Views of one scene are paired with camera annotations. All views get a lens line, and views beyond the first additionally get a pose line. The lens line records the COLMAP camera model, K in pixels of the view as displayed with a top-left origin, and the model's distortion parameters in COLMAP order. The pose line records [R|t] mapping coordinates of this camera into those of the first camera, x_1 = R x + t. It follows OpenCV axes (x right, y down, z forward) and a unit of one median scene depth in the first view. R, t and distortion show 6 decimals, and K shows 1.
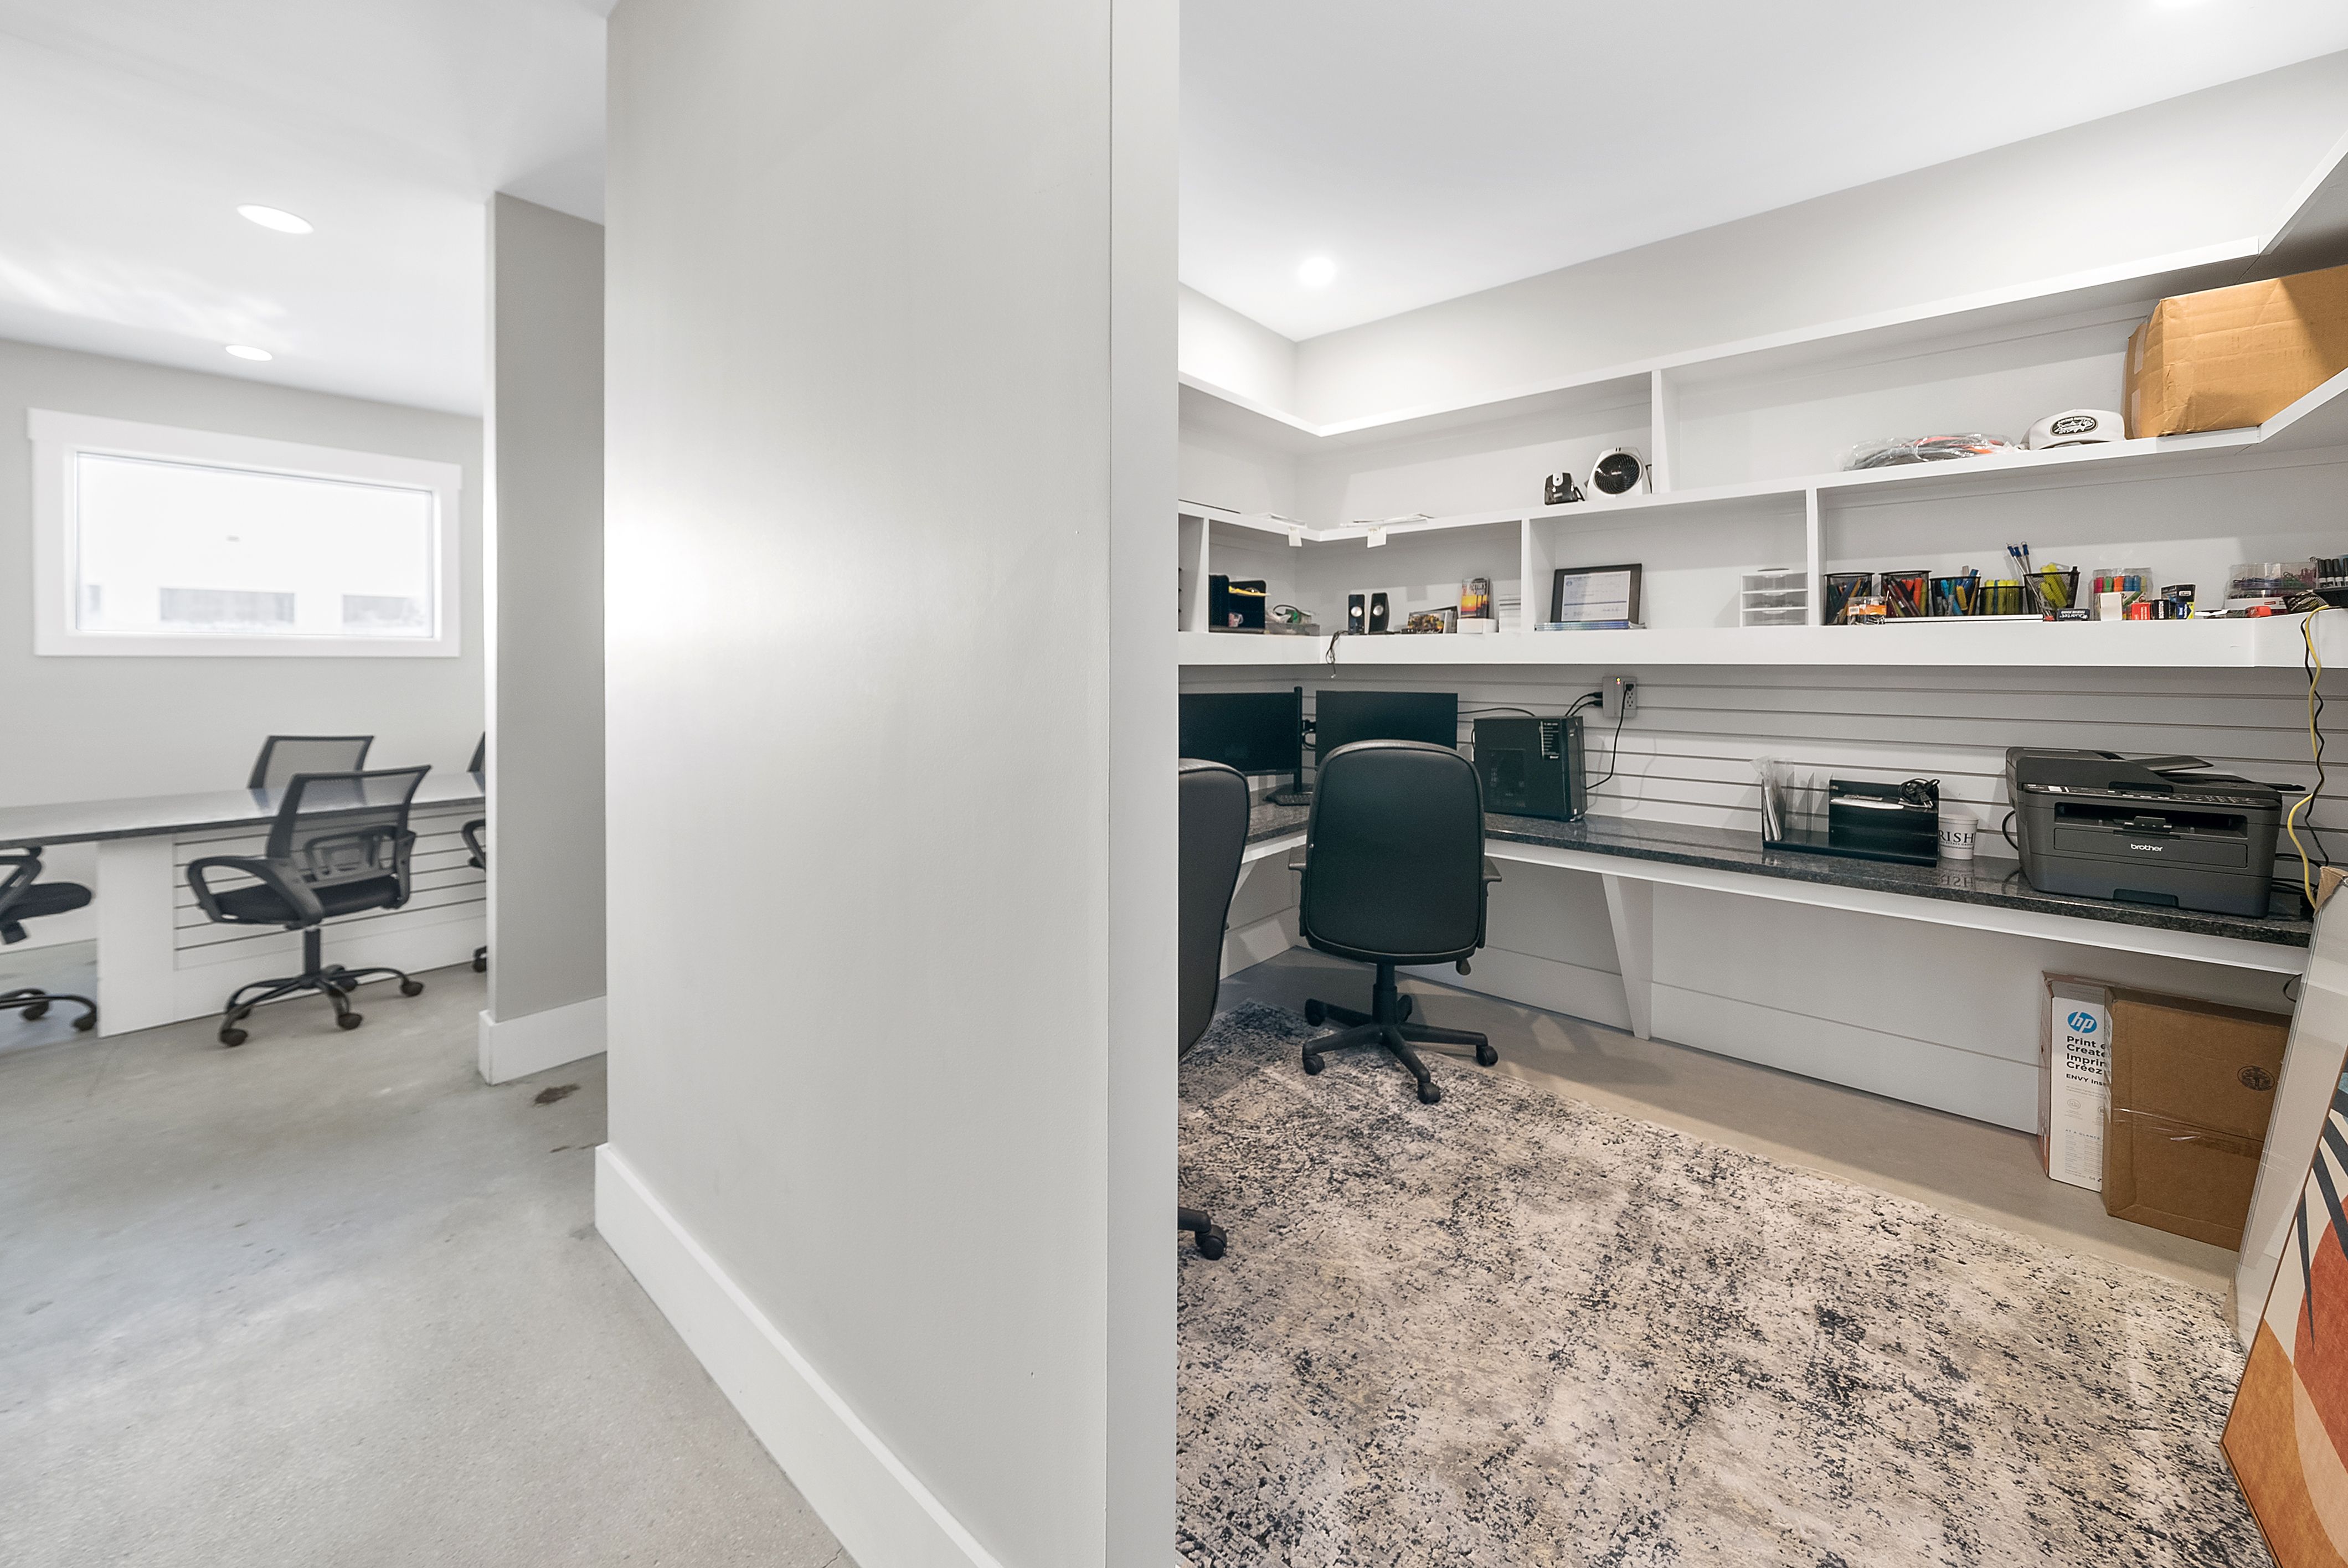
lens RADIAL K [[857.6, 0, 1183.9], [0, 857.6, 664.8], [0, 0, 1]] dist [-0.006393, -0.000455]
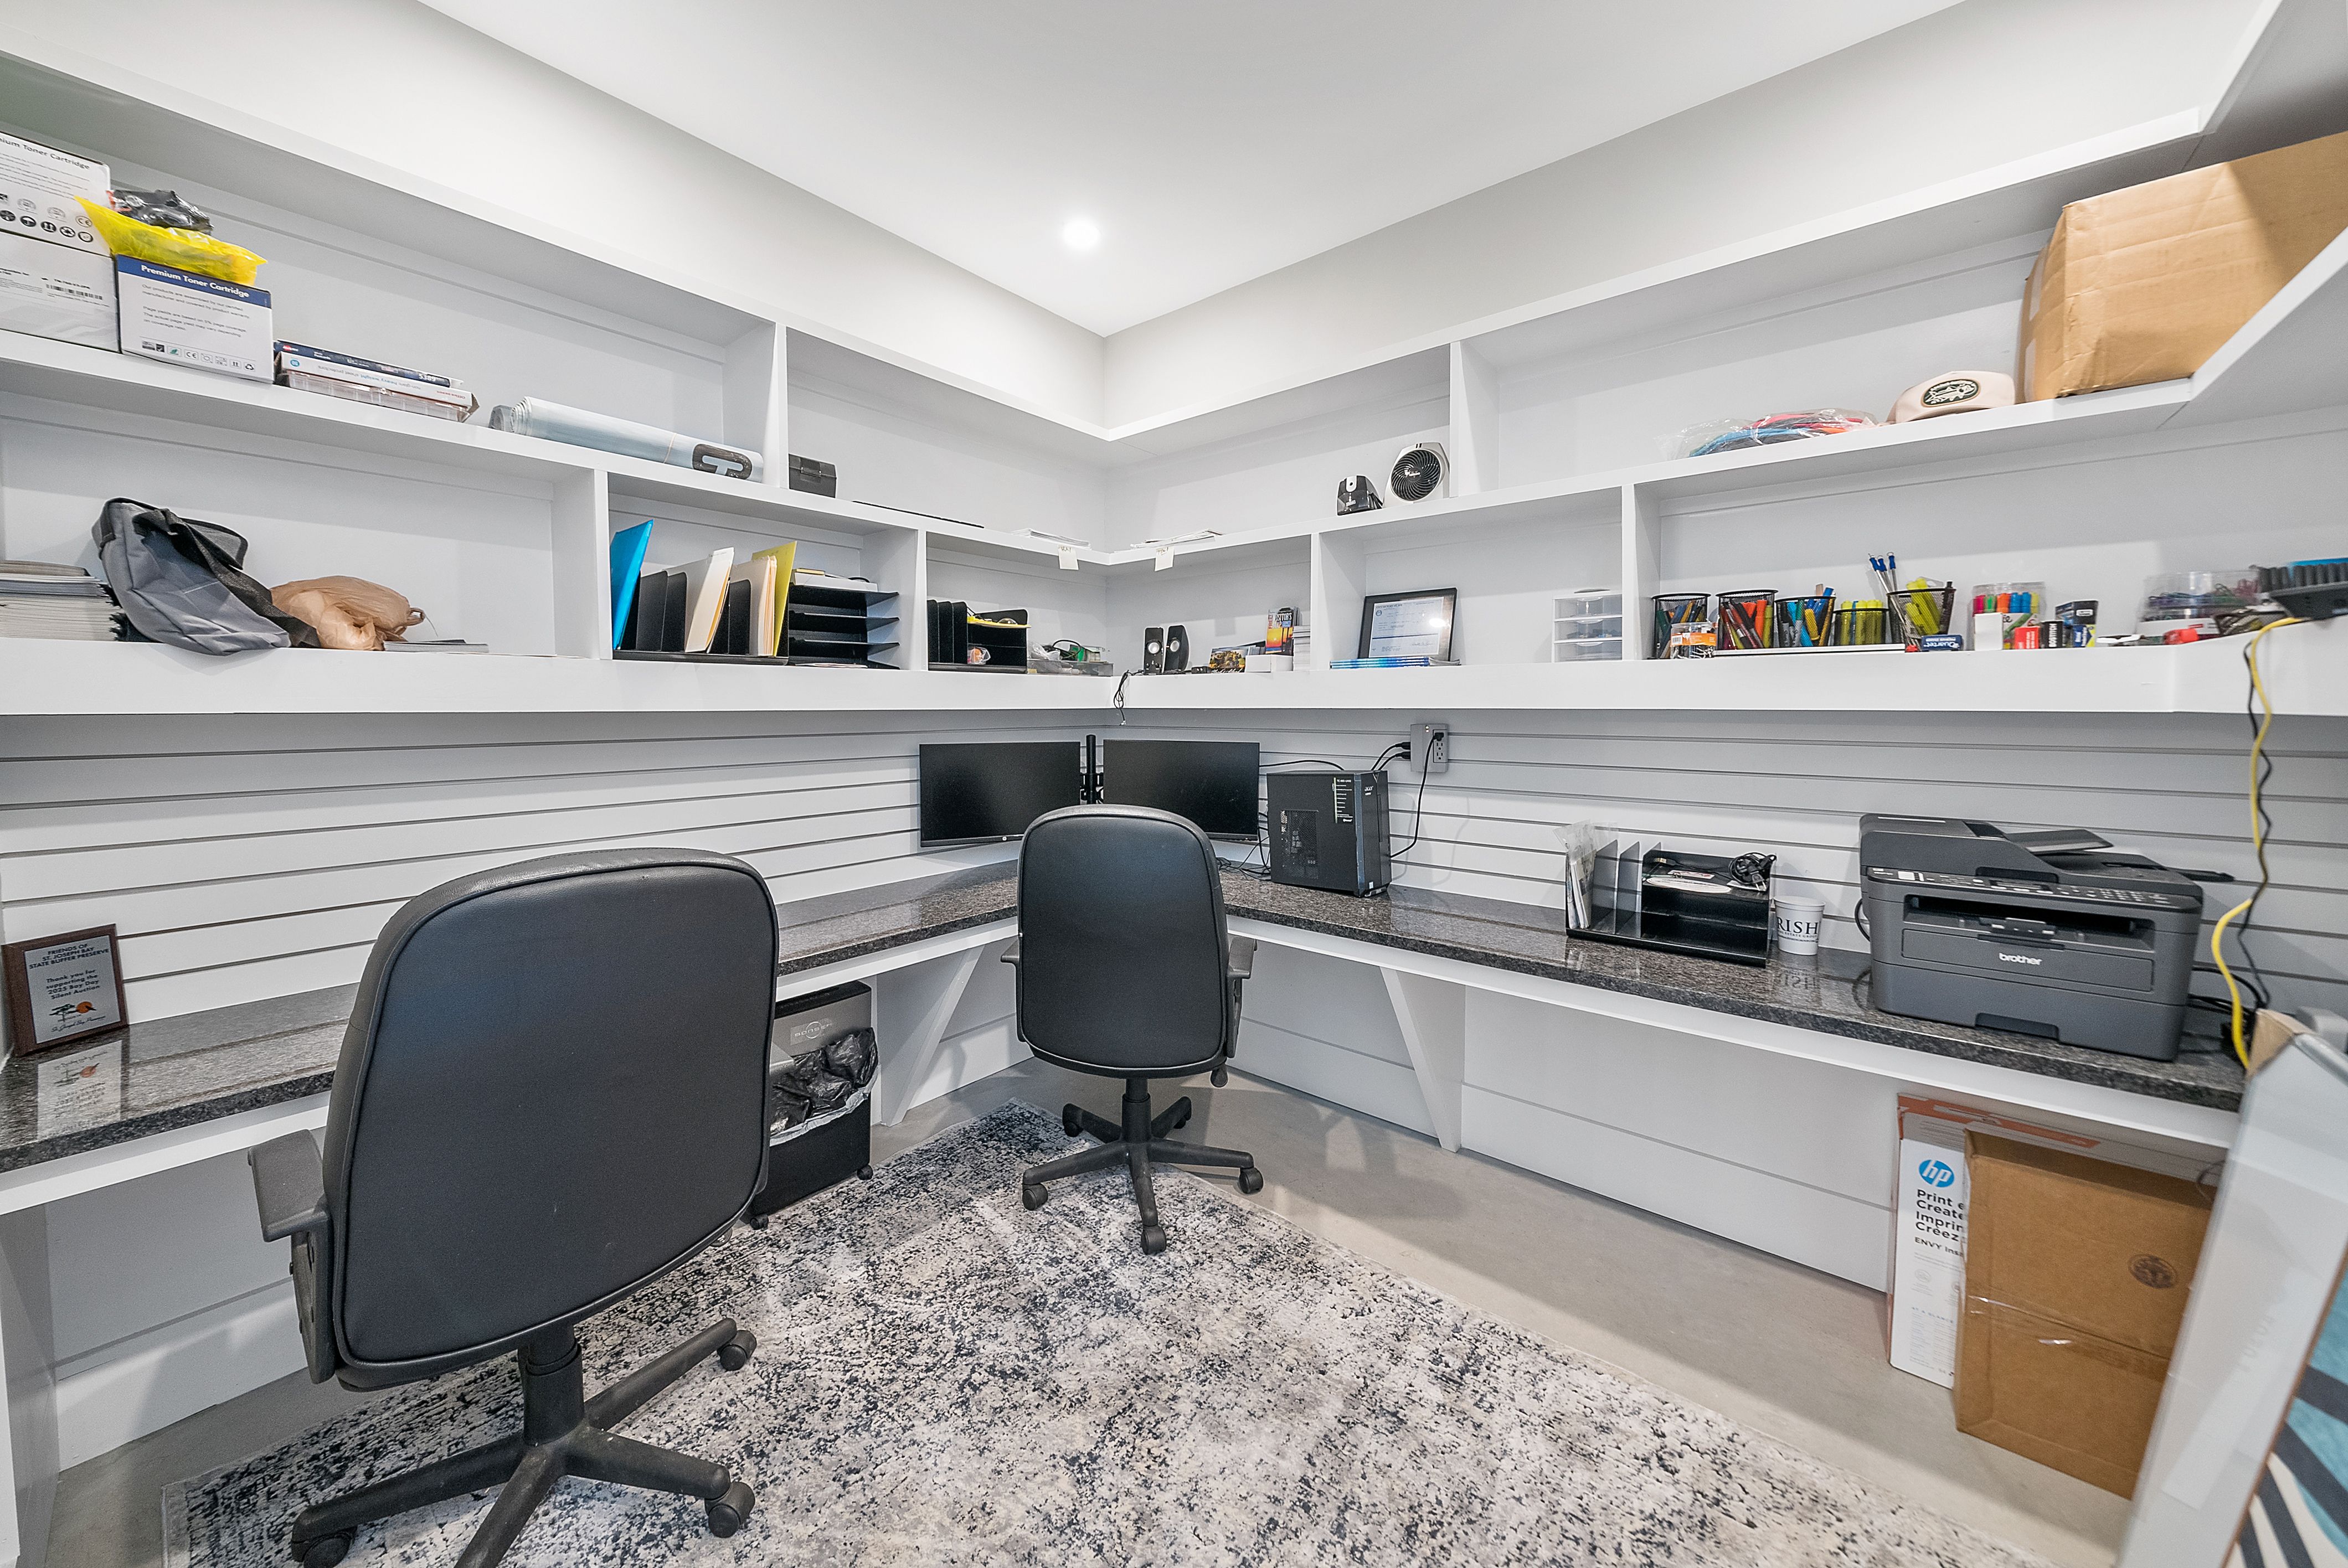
lens RADIAL K [[857.6, 0, 1141.1], [0, 857.6, 736.9], [0, 0, 1]] dist [-0.006393, -0.000455]
pose [[0.999812, -0.002837, 0.019159, 0.290226], [0.002197, 0.999442, 0.033344, -0.002019], [-0.019243, -0.033296, 0.999260, 0.230712]]
